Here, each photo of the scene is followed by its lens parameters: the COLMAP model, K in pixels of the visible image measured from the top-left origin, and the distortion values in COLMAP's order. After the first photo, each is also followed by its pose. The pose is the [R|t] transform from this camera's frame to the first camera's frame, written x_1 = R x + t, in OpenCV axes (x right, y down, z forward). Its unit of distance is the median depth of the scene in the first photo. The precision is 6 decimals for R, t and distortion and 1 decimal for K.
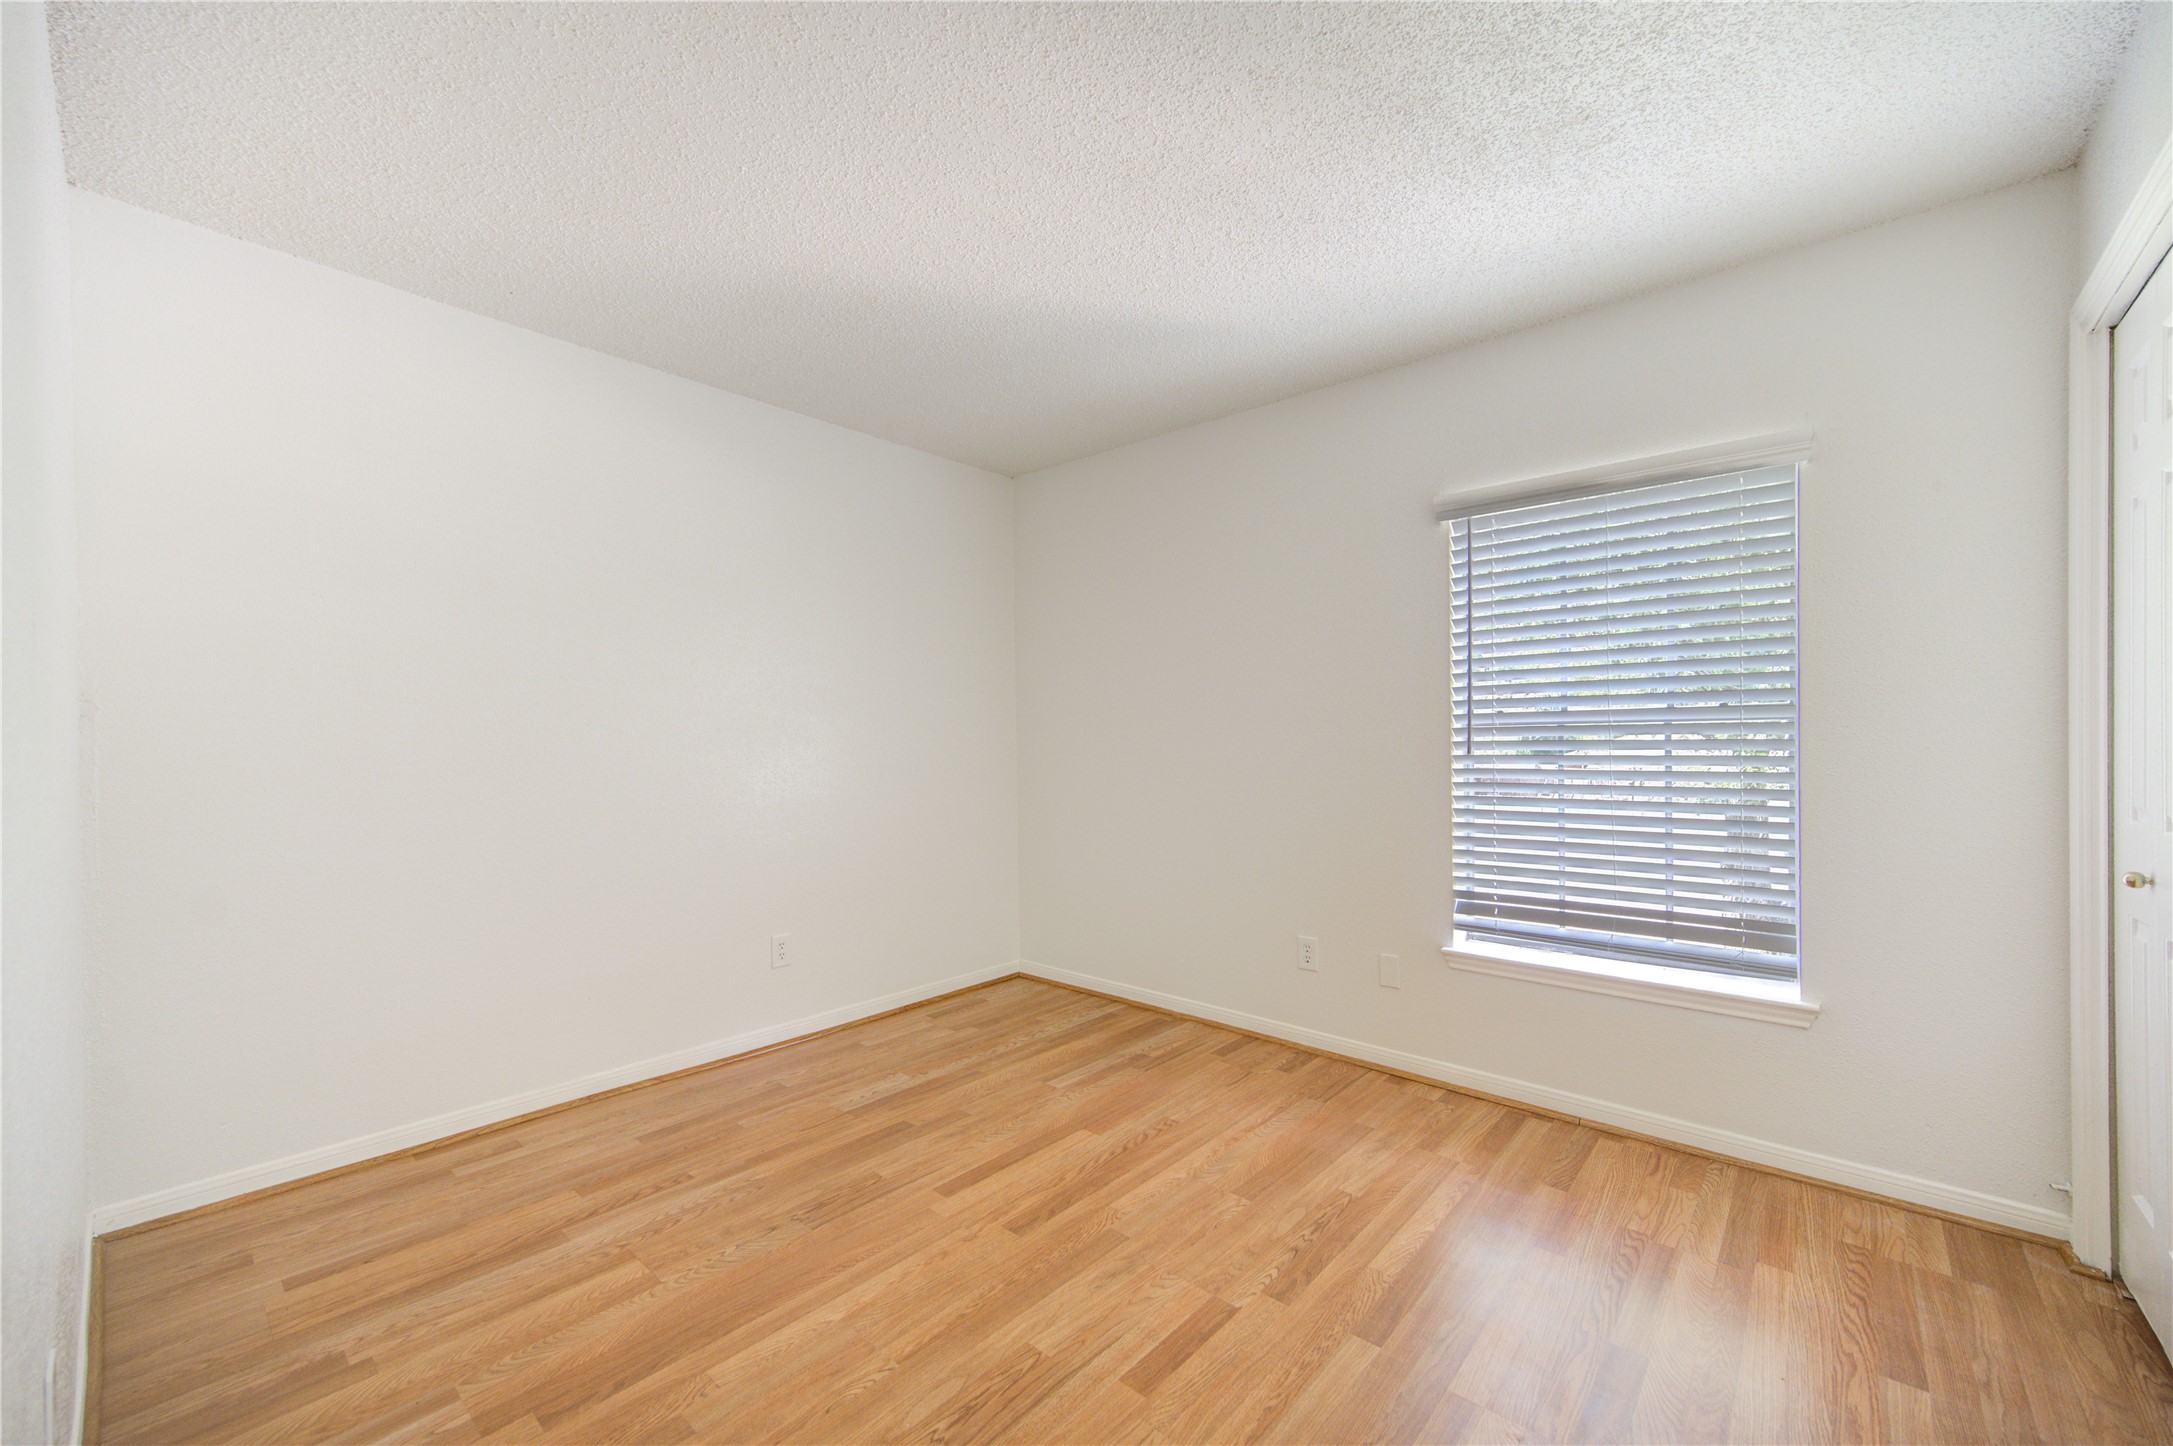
lens RADIAL K [[859.3, 0, 1095.7], [0, 859.3, 731.1], [0, 0, 1]] dist [-0.001957, 0.000073]
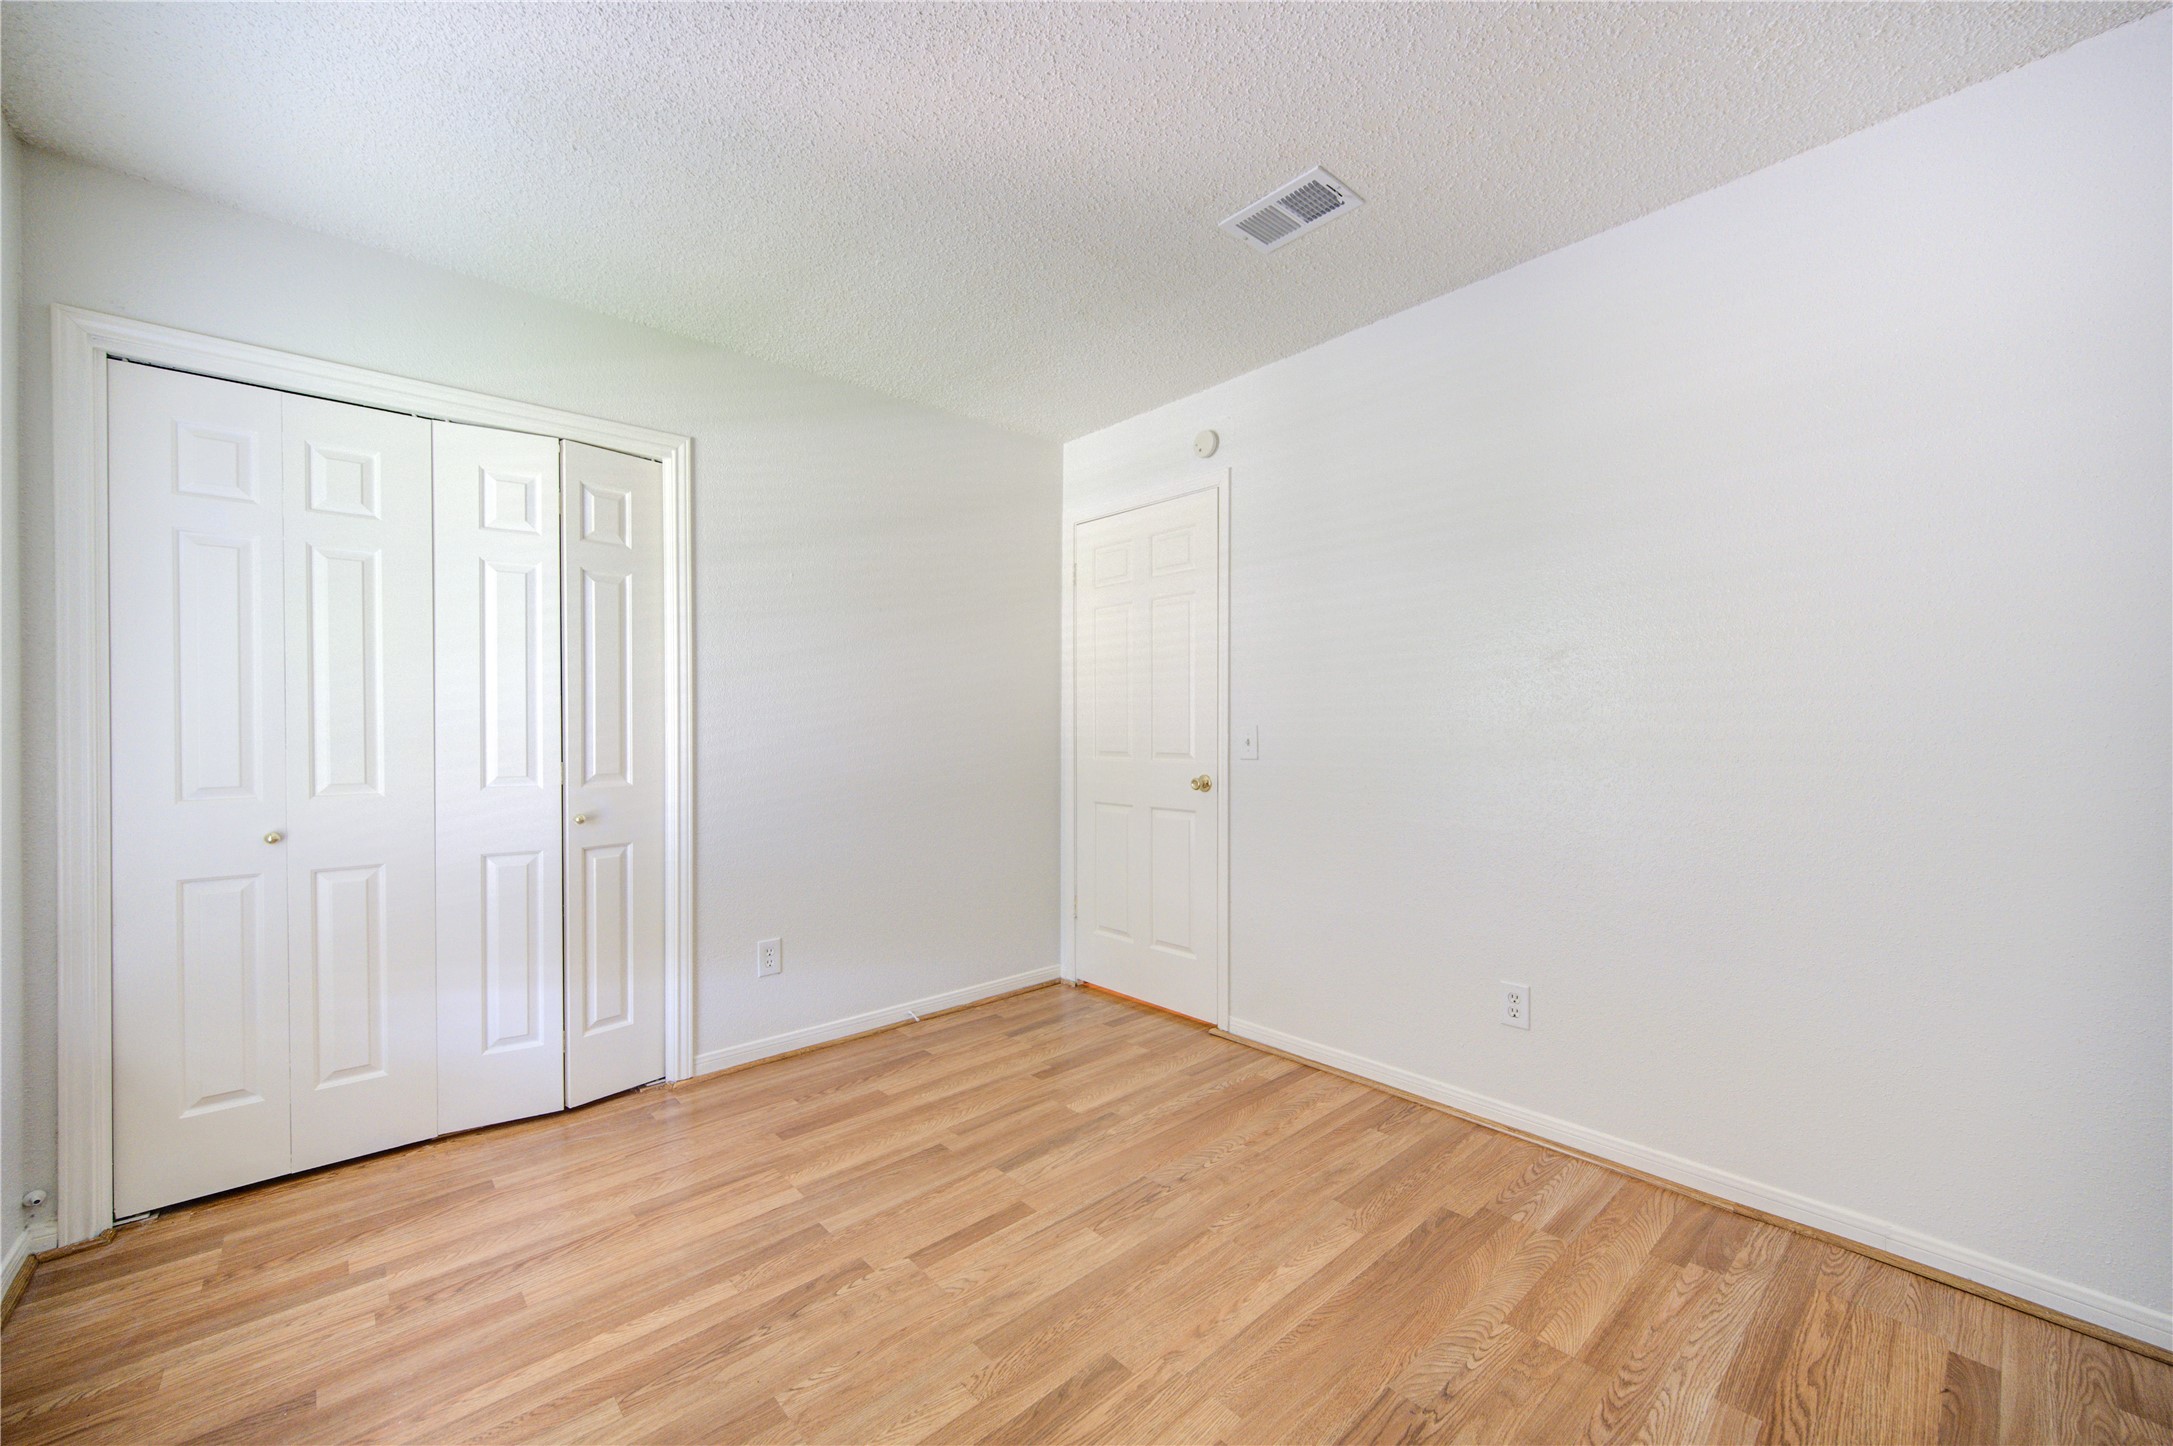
lens RADIAL K [[859.3, 0, 1095.7], [0, 859.3, 731.1], [0, 0, 1]] dist [-0.001957, 0.000073]
pose [[-0.993222, 0.009426, 0.115854, -0.192350], [0.008892, 0.999947, -0.005119, 0.021444], [-0.115896, -0.004054, -0.993253, 1.984642]]
